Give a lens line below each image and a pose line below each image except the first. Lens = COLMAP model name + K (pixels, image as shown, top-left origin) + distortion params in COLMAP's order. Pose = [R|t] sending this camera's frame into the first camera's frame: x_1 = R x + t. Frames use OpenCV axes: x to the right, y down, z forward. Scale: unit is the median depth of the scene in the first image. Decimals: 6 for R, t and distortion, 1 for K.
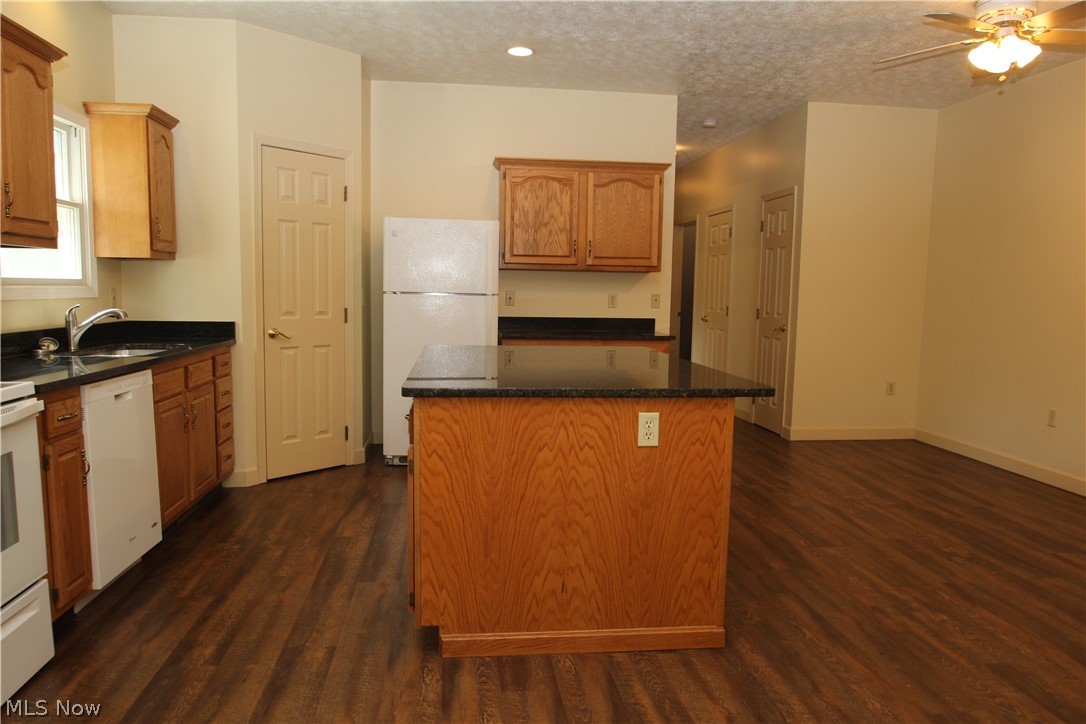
lens RADIAL K [[787.5, 0, 540.2], [0, 787.5, 362.6], [0, 0, 1]] dist [-0.048538, 0.017506]
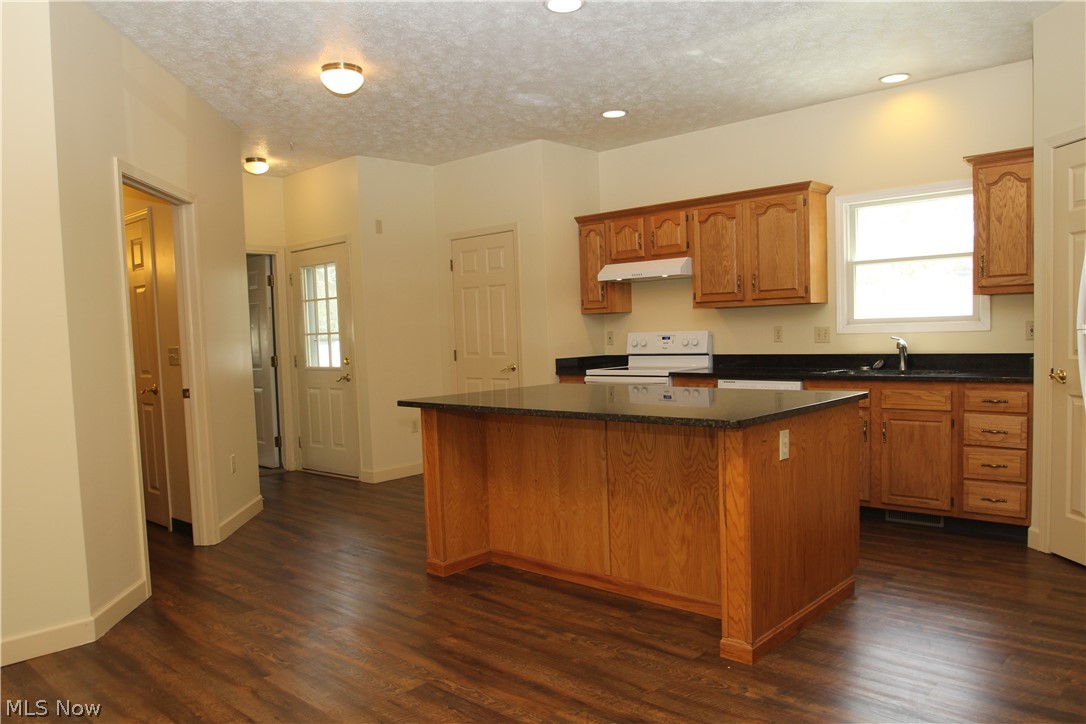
lens RADIAL K [[787.5, 0, 547.4], [0, 787.5, 367.3], [0, 0, 1]] dist [-0.048538, 0.017506]
pose [[-0.747472, 0.039992, -0.663089, 0.487586], [-0.041924, 0.993356, 0.107170, -0.091435], [0.662969, 0.107906, -0.740829, 1.038558]]
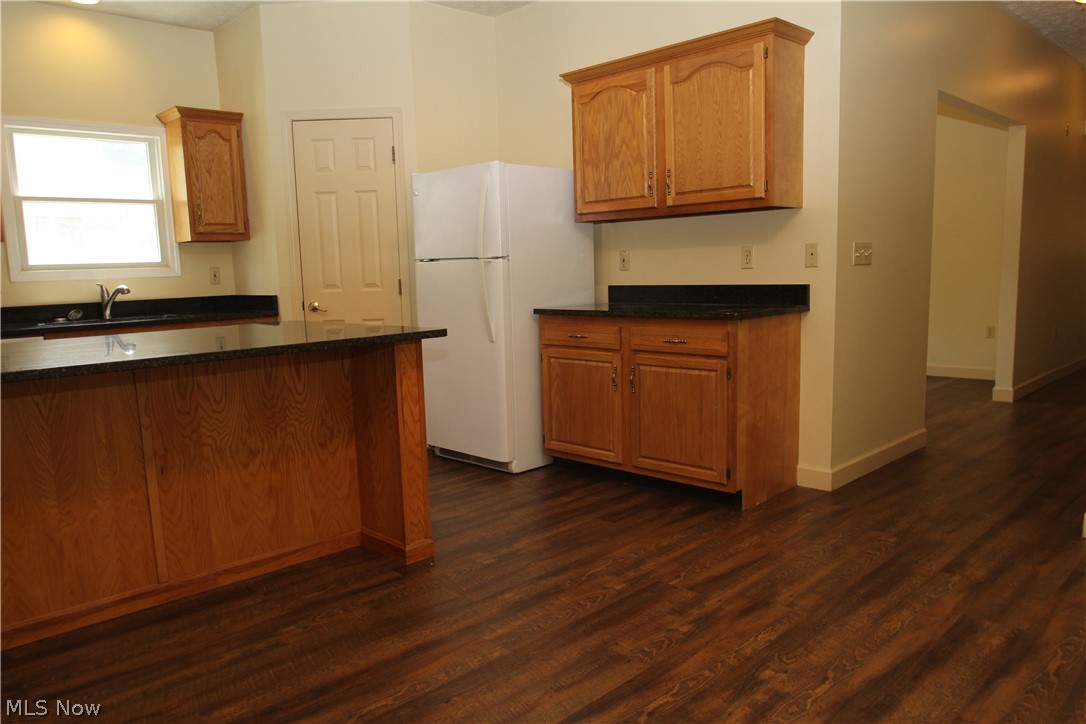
lens RADIAL K [[787.5, 0, 541.4], [0, 787.5, 368.9], [0, 0, 1]] dist [-0.048538, 0.017506]
pose [[0.615103, 0.065434, -0.785727, 0.536315], [-0.033715, 0.997822, 0.056703, -0.020394], [0.787725, -0.008388, 0.615969, 0.509305]]
